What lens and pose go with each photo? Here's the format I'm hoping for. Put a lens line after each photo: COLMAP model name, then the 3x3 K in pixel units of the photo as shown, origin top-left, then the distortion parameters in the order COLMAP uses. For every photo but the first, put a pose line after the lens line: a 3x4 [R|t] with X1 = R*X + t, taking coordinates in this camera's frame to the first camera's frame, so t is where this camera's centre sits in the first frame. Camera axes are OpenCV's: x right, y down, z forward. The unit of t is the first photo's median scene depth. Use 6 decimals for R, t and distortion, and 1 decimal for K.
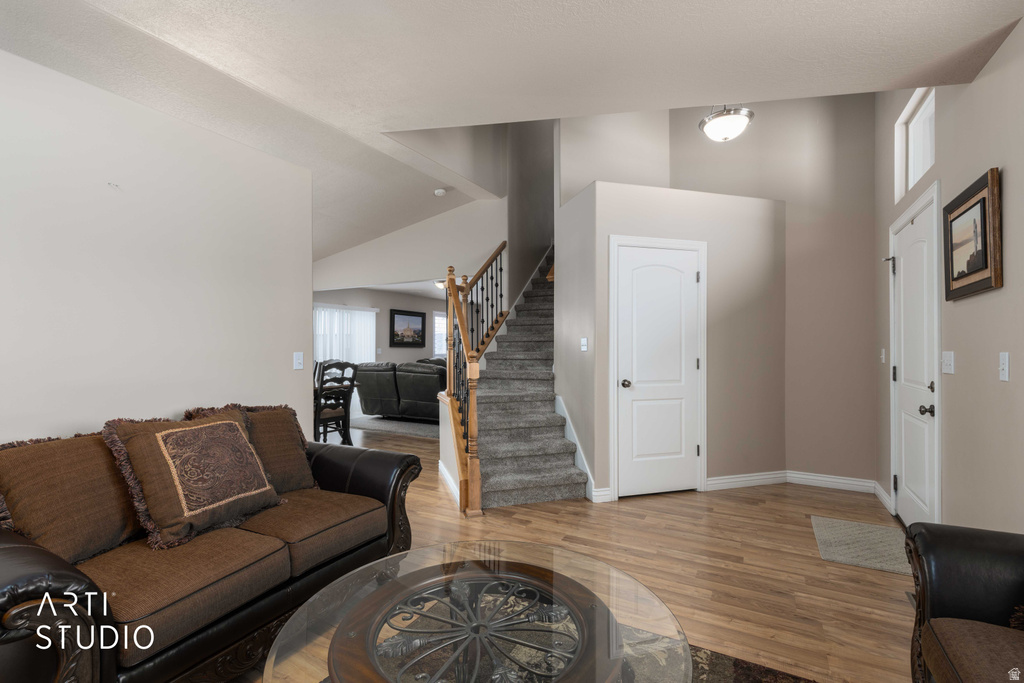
lens RADIAL K [[463.9, 0, 508.3], [0, 463.9, 345.6], [0, 0, 1]] dist [0.007743, -0.001381]
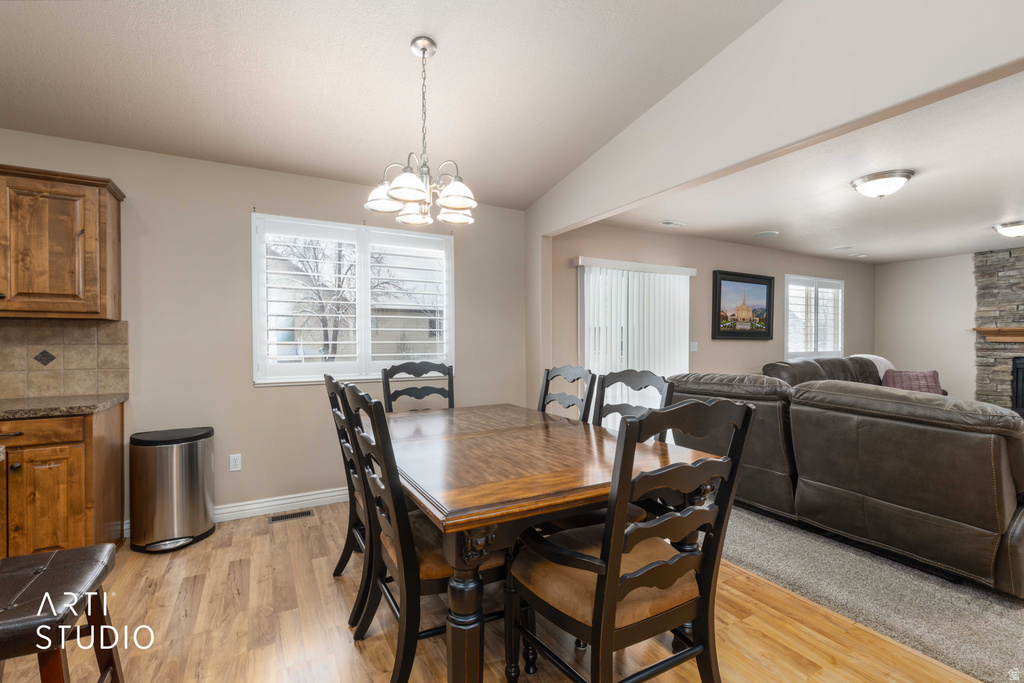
lens RADIAL K [[463.9, 0, 507.5], [0, 463.9, 343.1], [0, 0, 1]] dist [0.007743, -0.001381]
pose [[0.851112, 0.006145, -0.524948, -0.167973], [-0.000702, 0.999944, 0.010566, 0.001810], [0.524984, -0.008624, 0.851068, 0.391920]]
